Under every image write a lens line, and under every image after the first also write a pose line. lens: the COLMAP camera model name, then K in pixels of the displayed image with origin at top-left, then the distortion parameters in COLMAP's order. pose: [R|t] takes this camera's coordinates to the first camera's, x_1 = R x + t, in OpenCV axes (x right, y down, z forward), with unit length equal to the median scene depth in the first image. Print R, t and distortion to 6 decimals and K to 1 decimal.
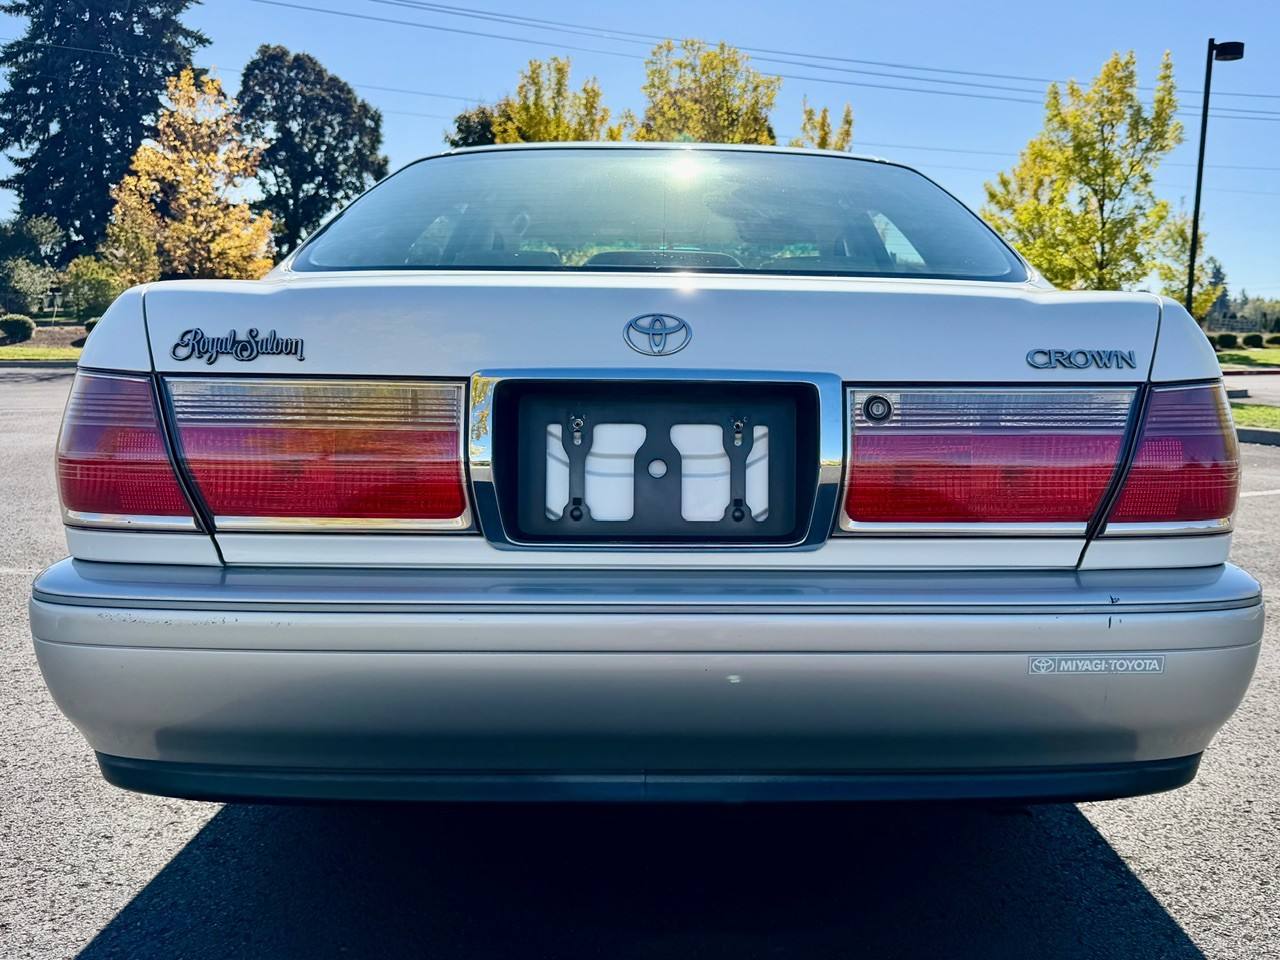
lens RADIAL K [[1114.5, 0, 640.5], [0, 1114.5, 477.1], [0, 0, 1]] dist [0.009495, -0.028412]
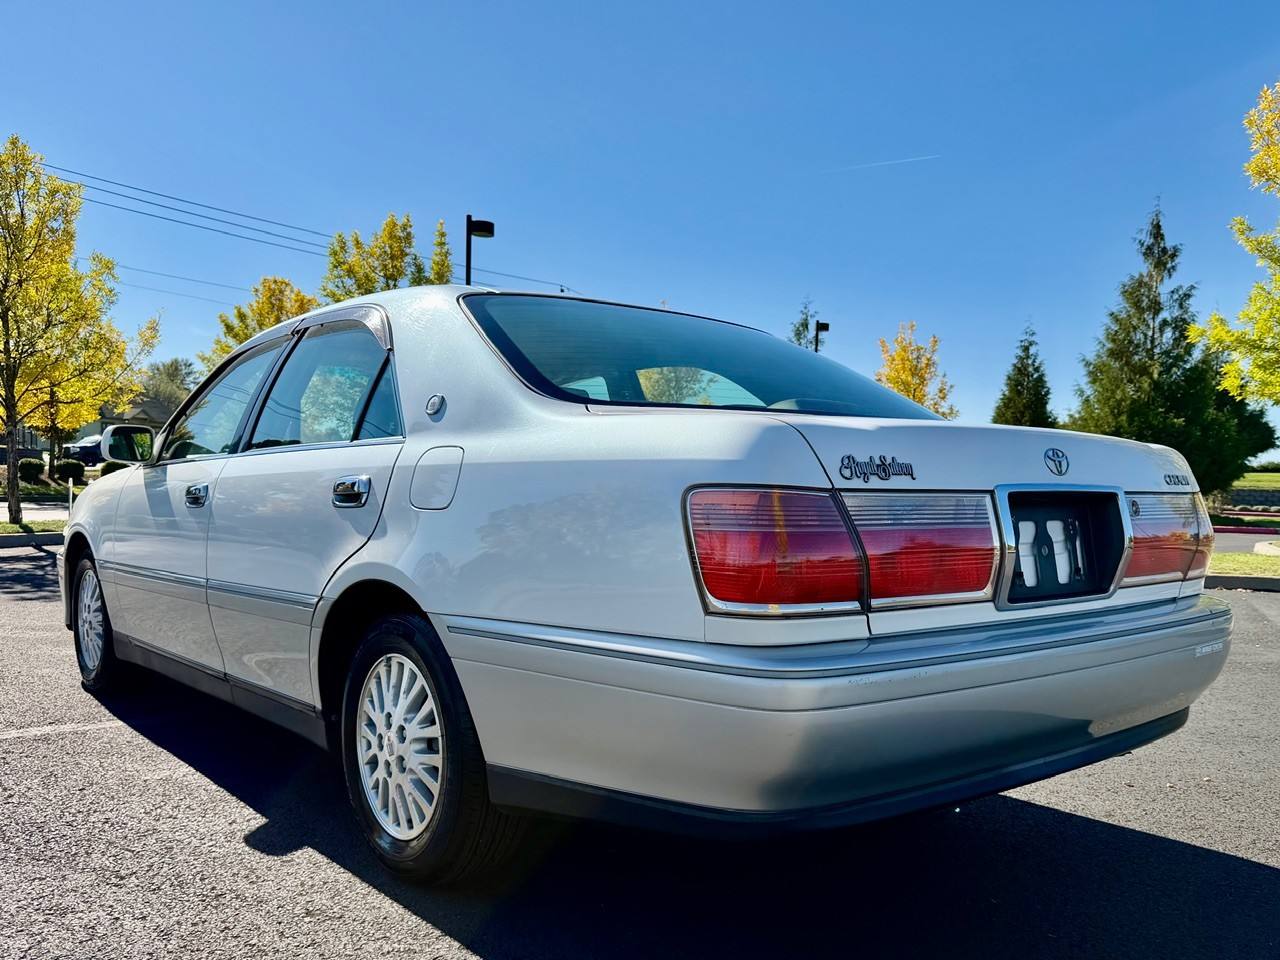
lens RADIAL K [[1114.5, 0, 646.6], [0, 1114.5, 482.8], [0, 0, 1]] dist [0.009495, -0.028412]
pose [[0.811098, -0.005072, 0.584888, -1.344660], [0.060125, 0.995388, -0.074747, -0.018149], [-0.581812, 0.095794, 0.807662, 0.092533]]
